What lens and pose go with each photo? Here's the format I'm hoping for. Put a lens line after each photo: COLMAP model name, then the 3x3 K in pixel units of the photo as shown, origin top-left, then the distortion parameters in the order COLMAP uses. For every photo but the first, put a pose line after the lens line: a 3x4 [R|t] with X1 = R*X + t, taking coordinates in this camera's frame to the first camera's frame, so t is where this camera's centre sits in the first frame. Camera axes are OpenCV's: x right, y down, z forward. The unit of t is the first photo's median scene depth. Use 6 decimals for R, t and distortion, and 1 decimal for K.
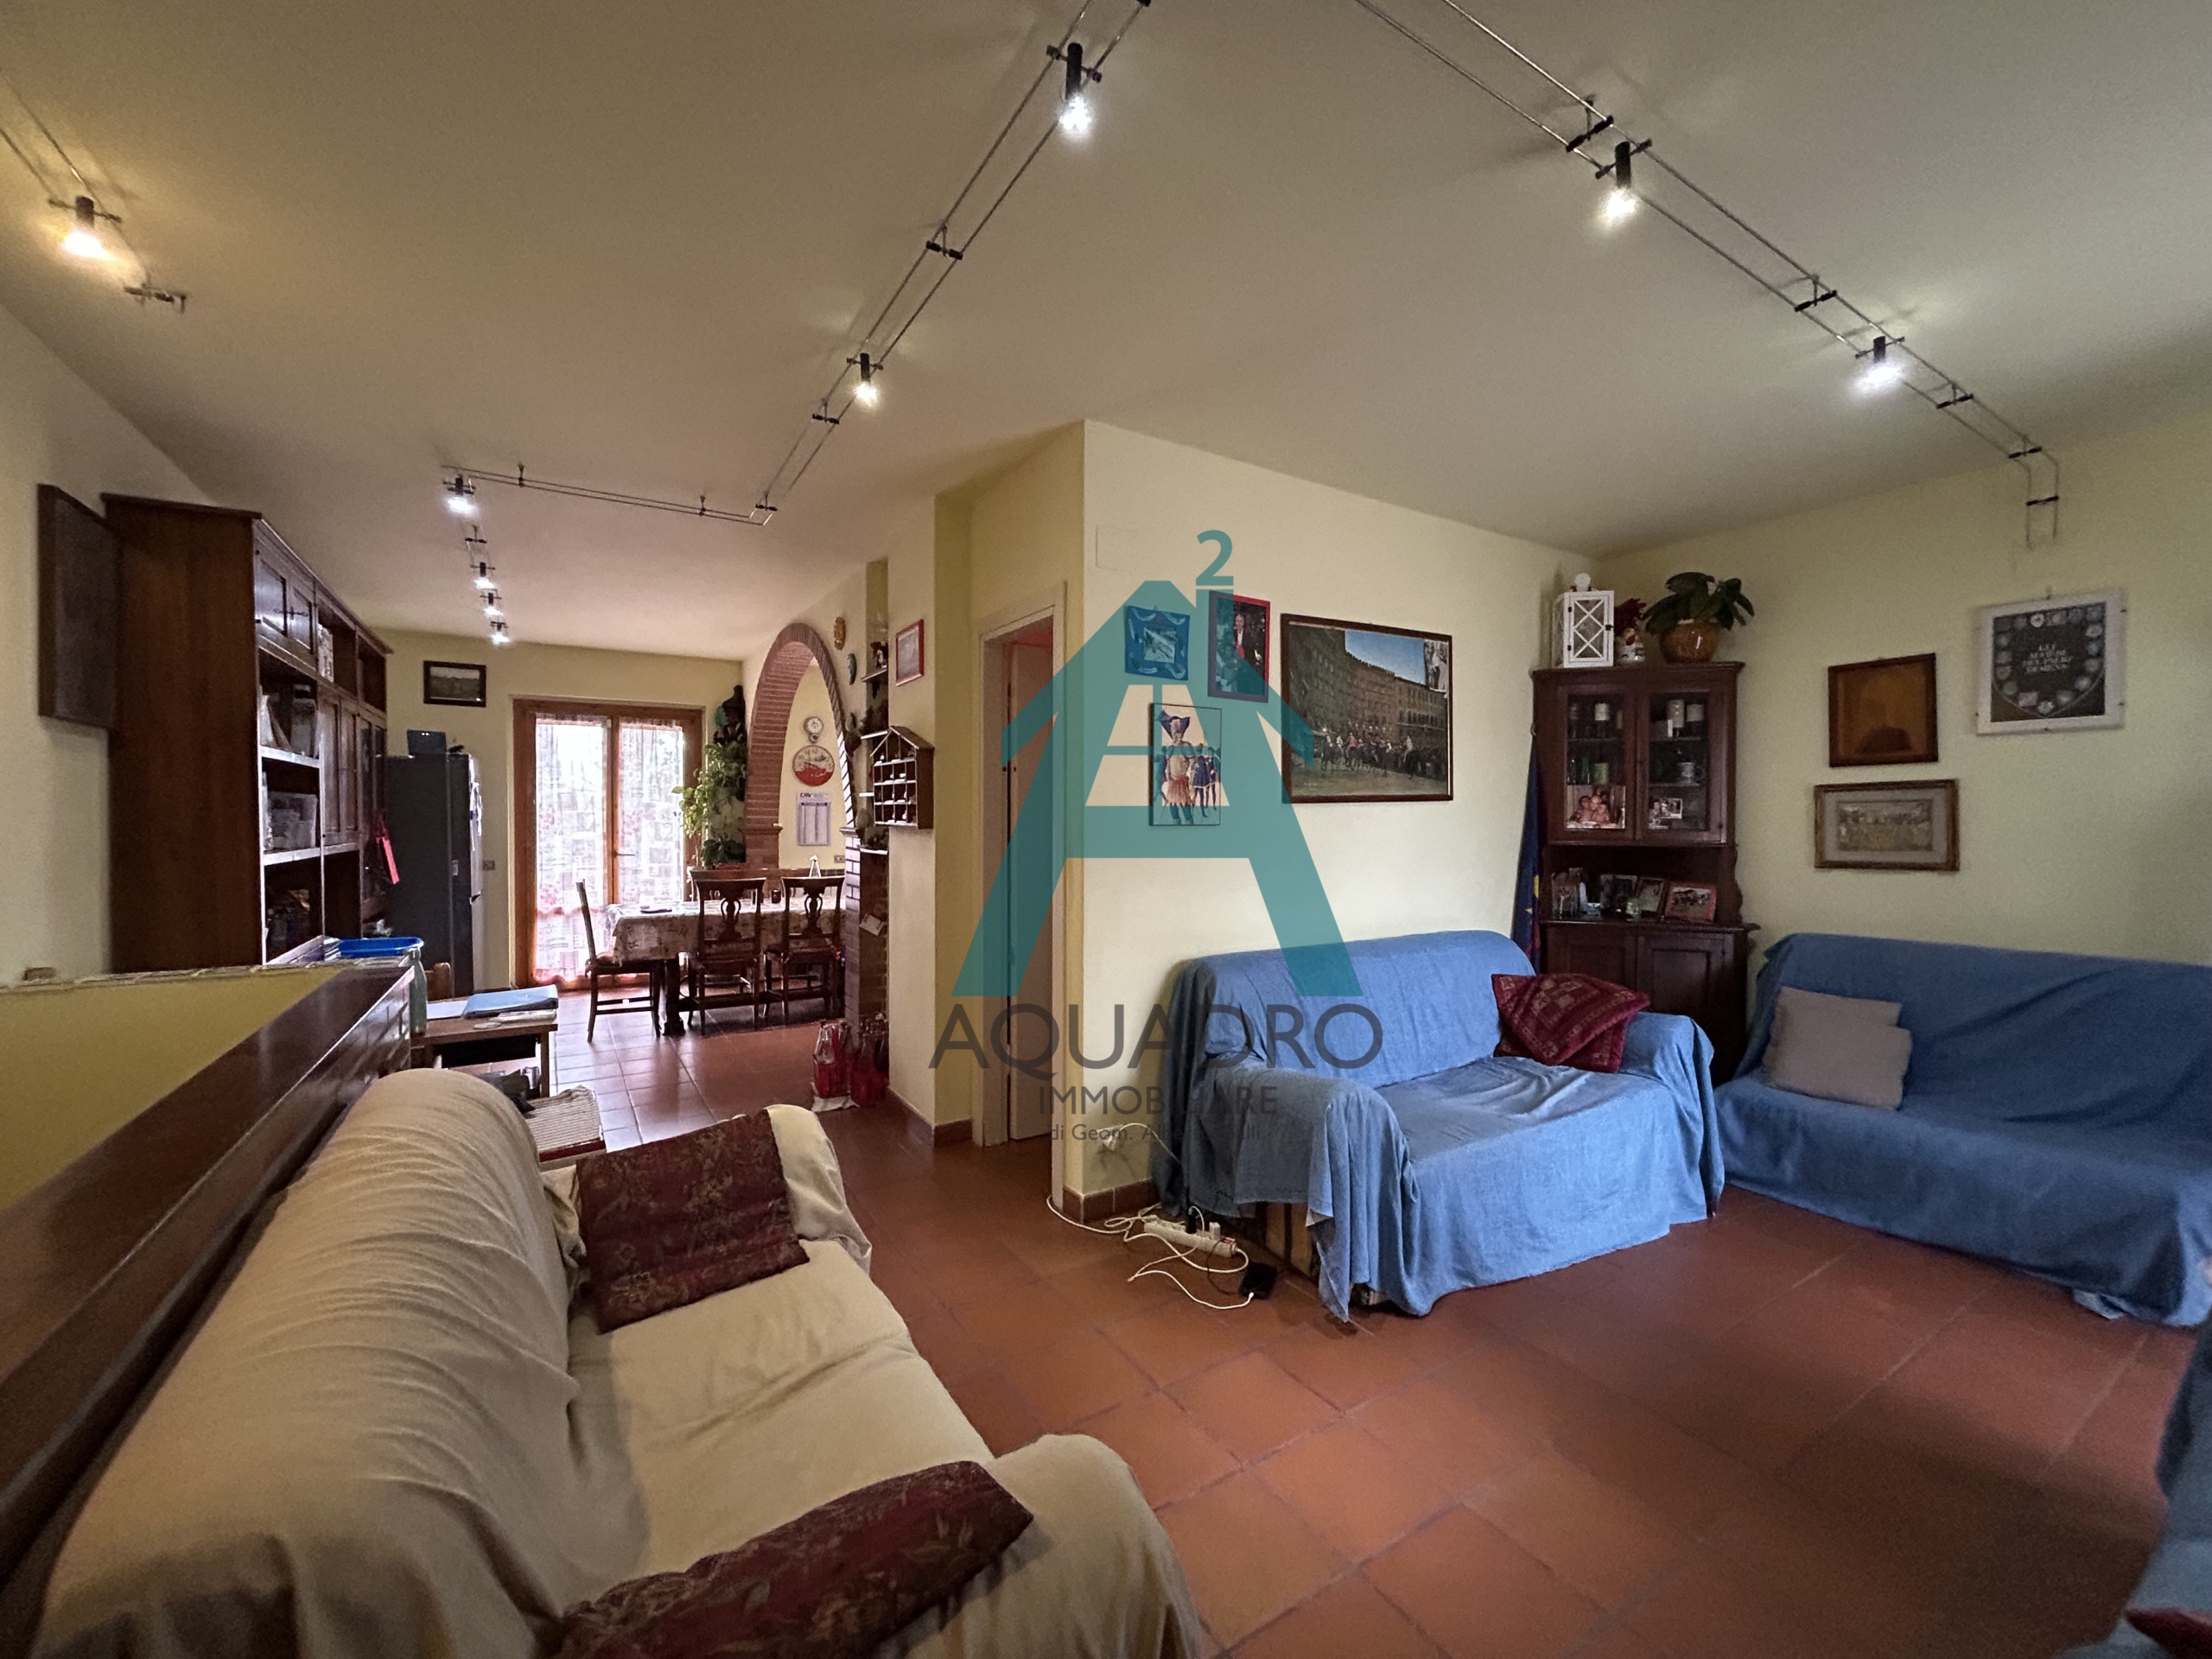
lens RADIAL K [[887.5, 0, 1112.8], [0, 887.5, 828.6], [0, 0, 1]] dist [-0.000951, 0.000034]
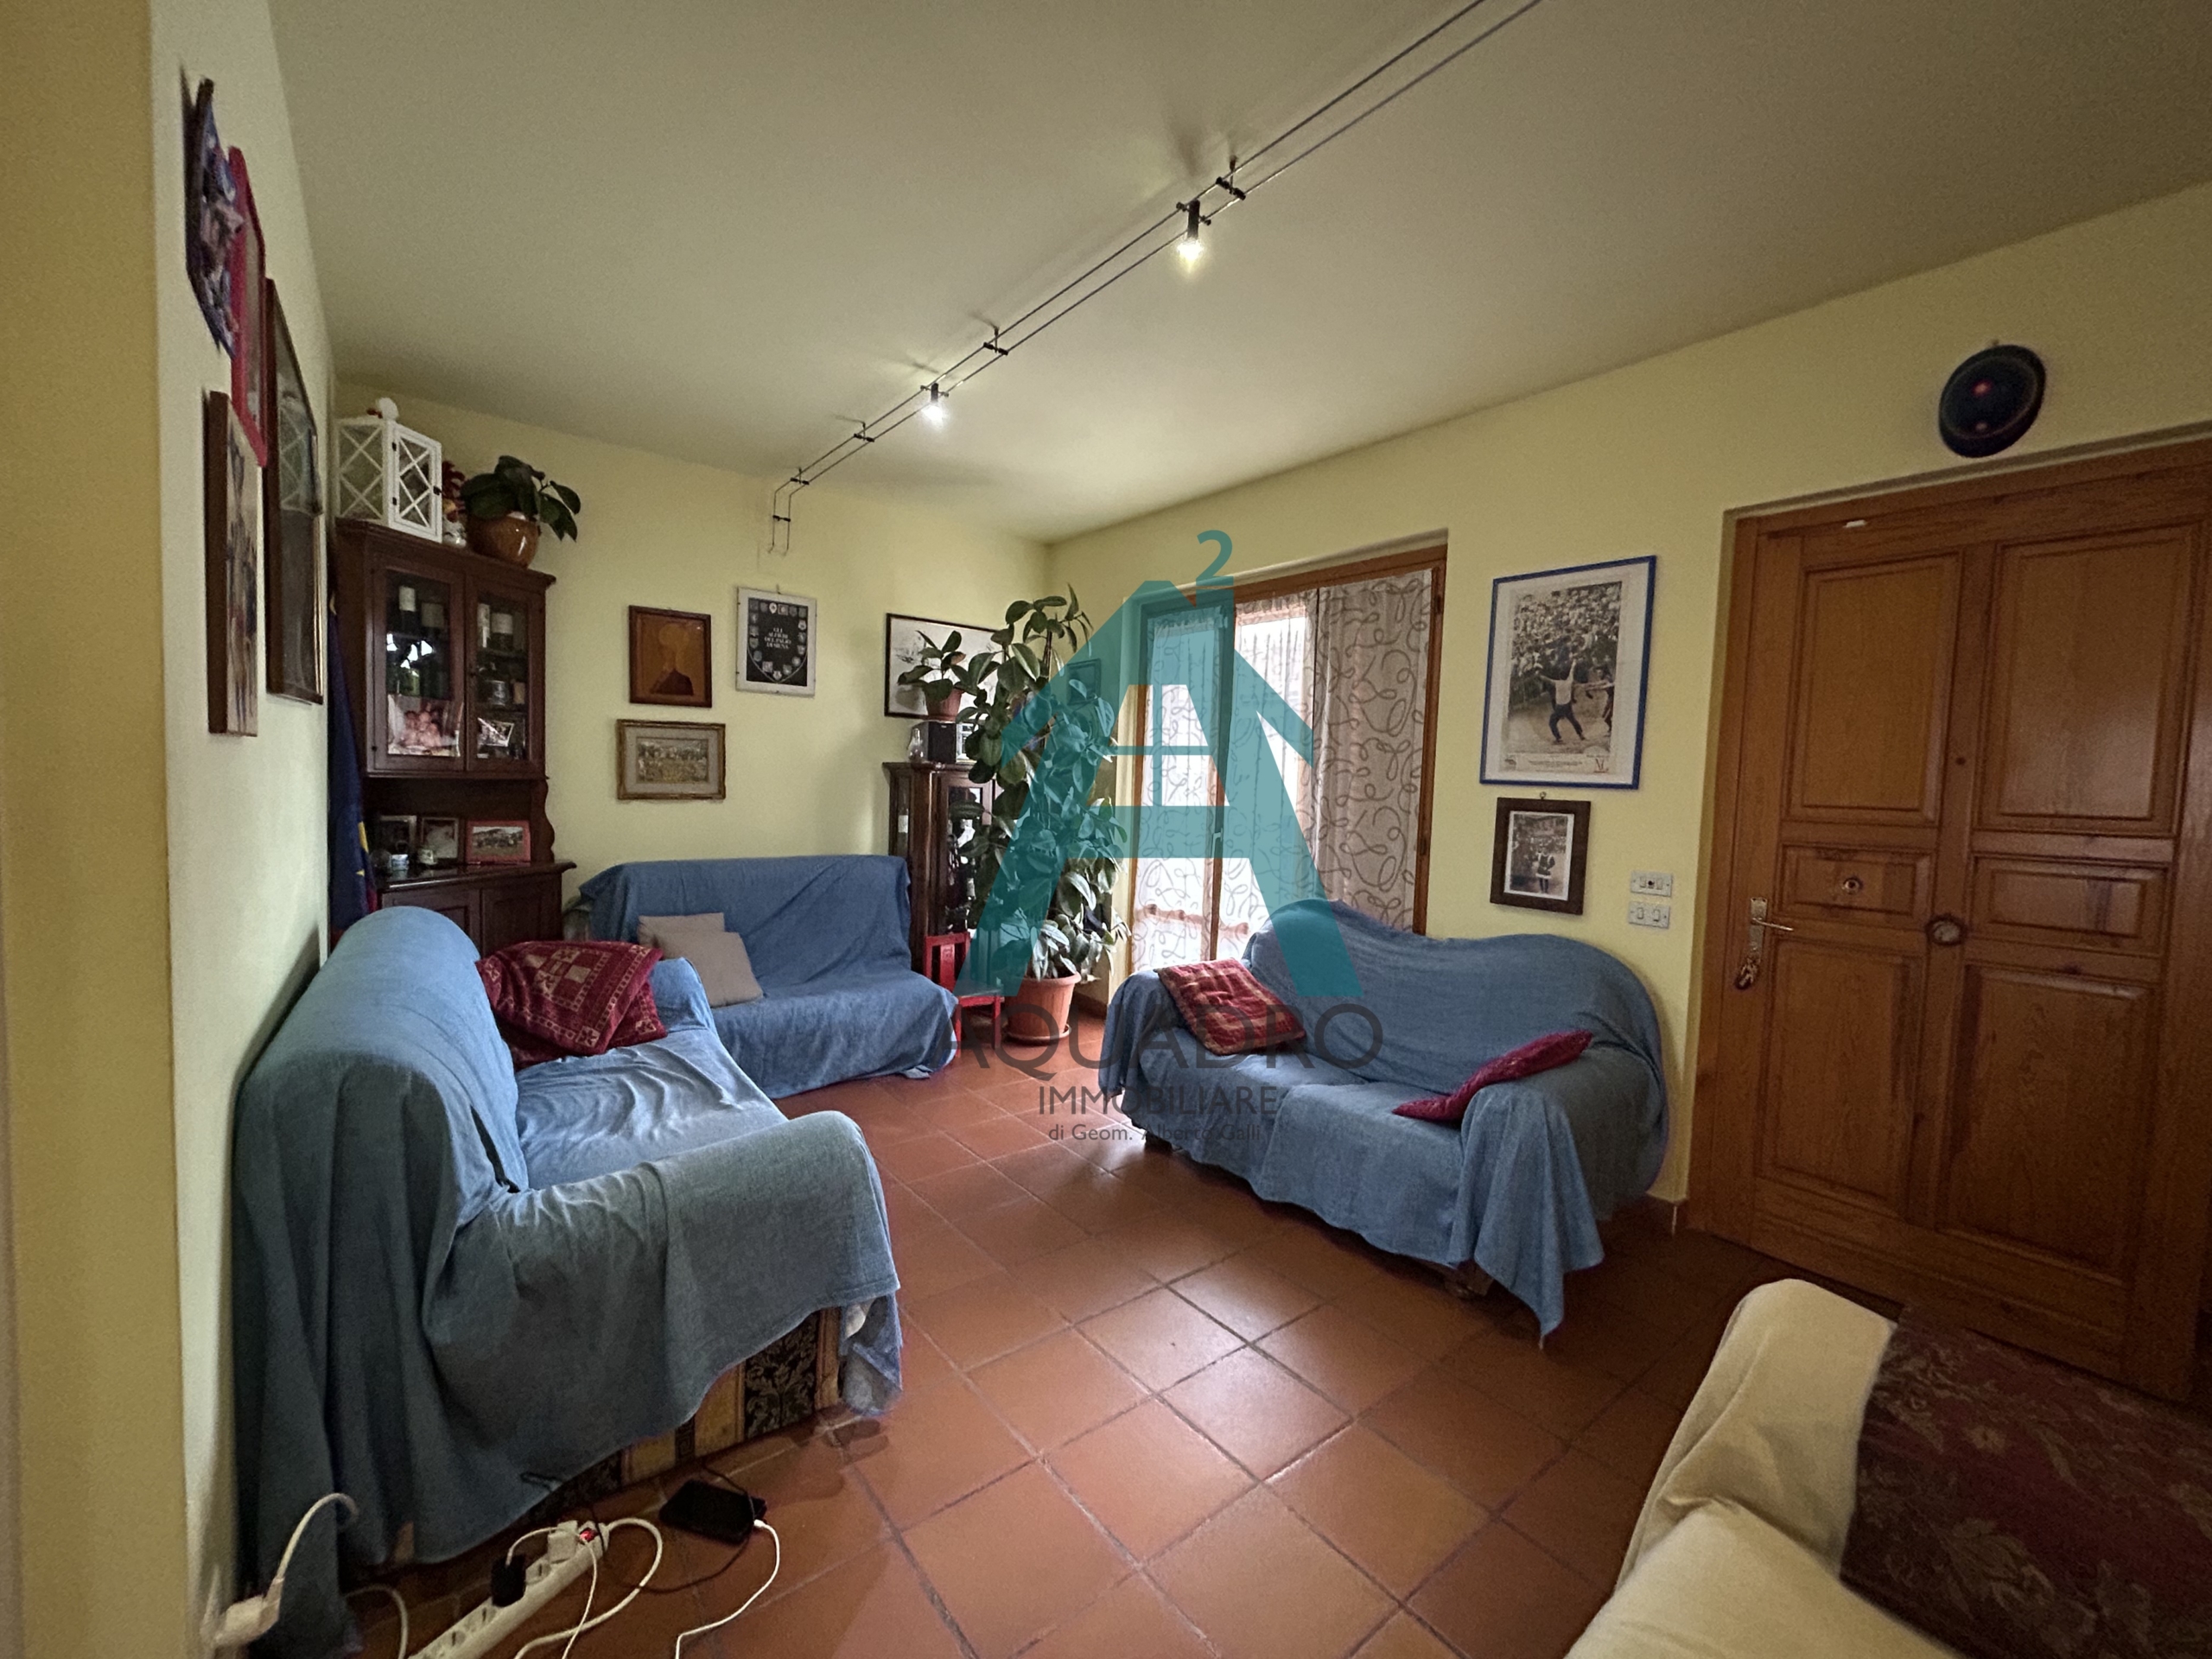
lens RADIAL K [[887.5, 0, 1108.0], [0, 887.5, 828.4], [0, 0, 1]] dist [-0.000951, 0.000034]
pose [[-0.111592, -0.058570, 0.992027, -0.296194], [-0.023227, 0.998143, 0.056318, 0.006436], [-0.993483, -0.016757, -0.112745, 0.554773]]
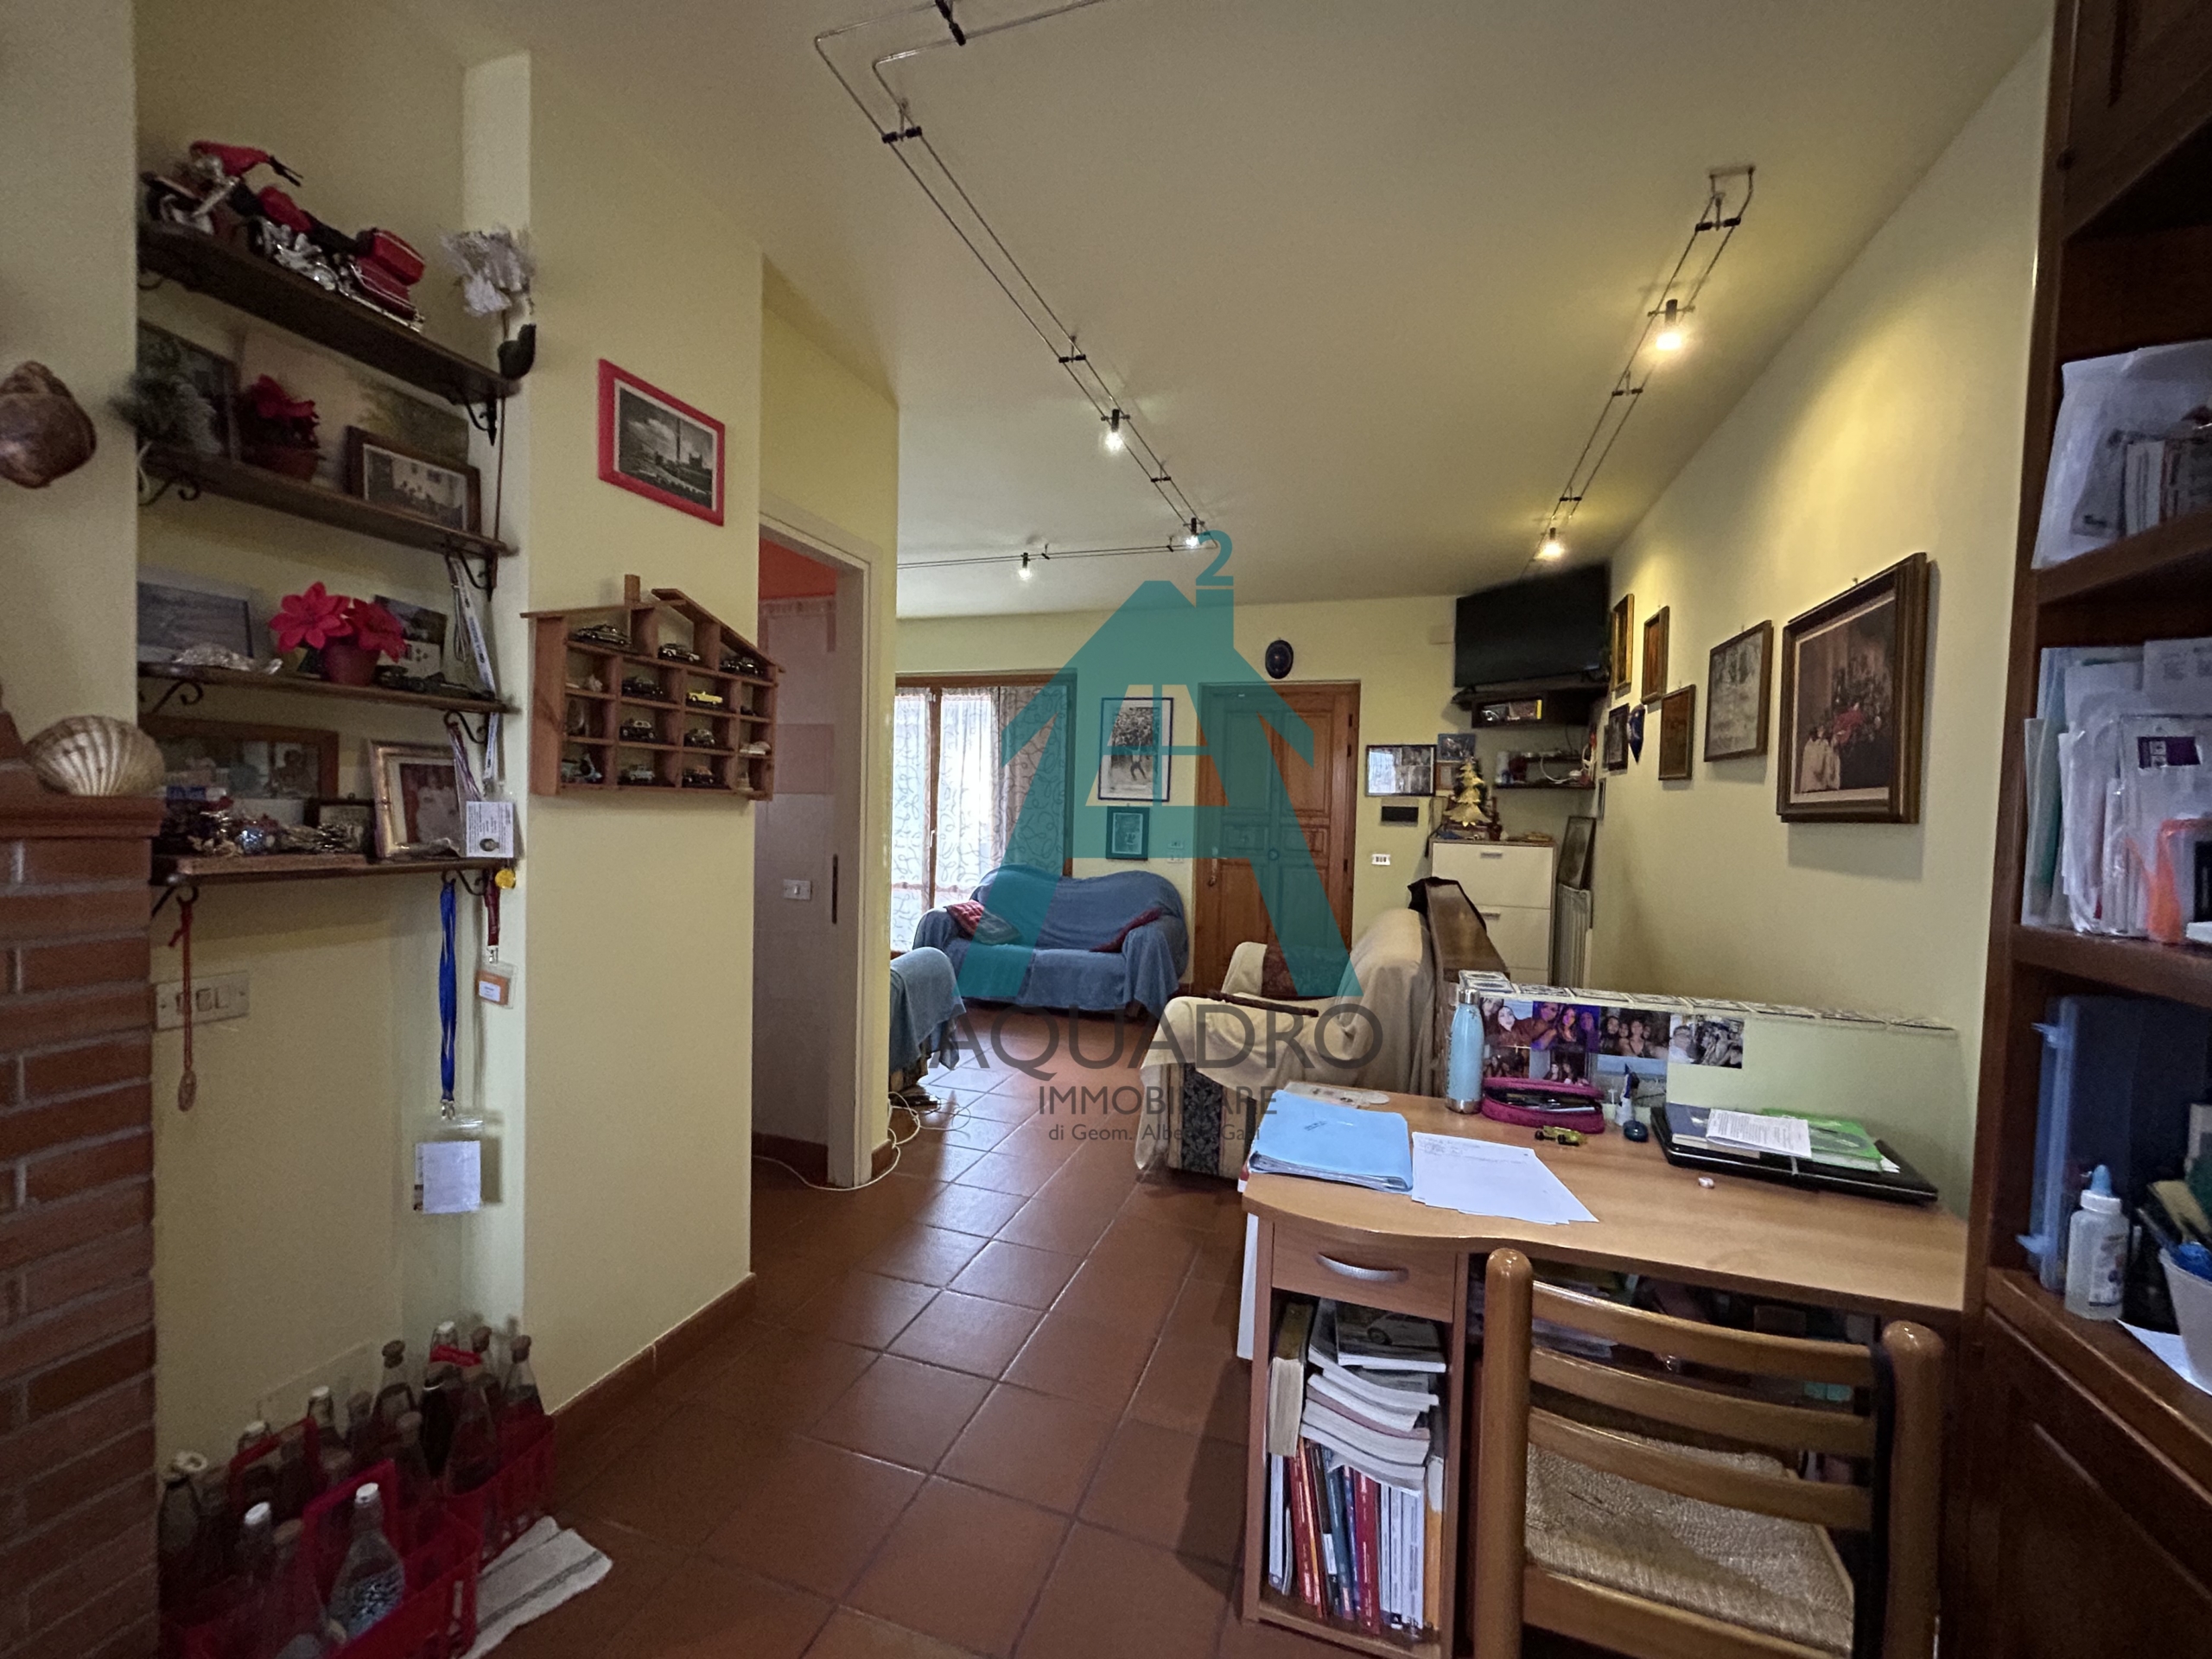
lens RADIAL K [[887.5, 0, 1118.6], [0, 887.5, 825.8], [0, 0, 1]] dist [-0.000951, 0.000034]
pose [[-0.645689, -0.036361, 0.762734, -1.068398], [-0.017513, 0.999308, 0.032813, -0.007241], [-0.763399, 0.007829, -0.645879, 1.483474]]
